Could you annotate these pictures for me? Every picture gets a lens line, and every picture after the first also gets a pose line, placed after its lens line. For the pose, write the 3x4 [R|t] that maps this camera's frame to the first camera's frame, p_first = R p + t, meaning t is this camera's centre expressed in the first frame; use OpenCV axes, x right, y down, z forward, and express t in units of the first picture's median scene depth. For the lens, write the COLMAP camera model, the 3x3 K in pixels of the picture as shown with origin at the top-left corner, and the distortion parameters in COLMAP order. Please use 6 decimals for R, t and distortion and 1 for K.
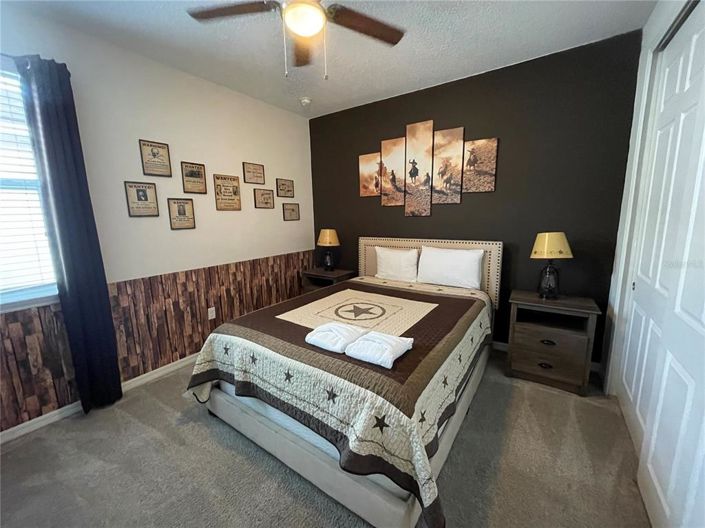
lens RADIAL K [[282.9, 0, 353.3], [0, 282.9, 263.3], [0, 0, 1]] dist [-0.000301, 0.000093]
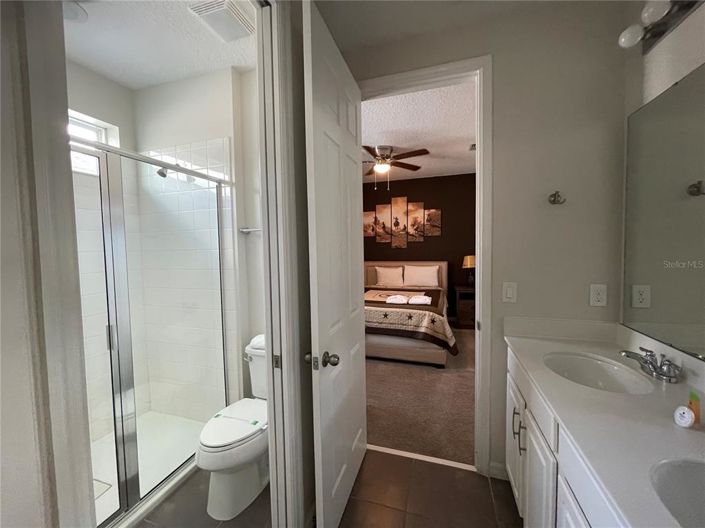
lens RADIAL K [[282.9, 0, 351.7], [0, 282.9, 262.5], [0, 0, 1]] dist [-0.000301, 0.000093]
pose [[0.960014, -0.010749, 0.279746, -0.560095], [0.045986, 0.991744, -0.119706, 0.115840], [-0.276149, 0.127784, 0.952582, -0.576672]]
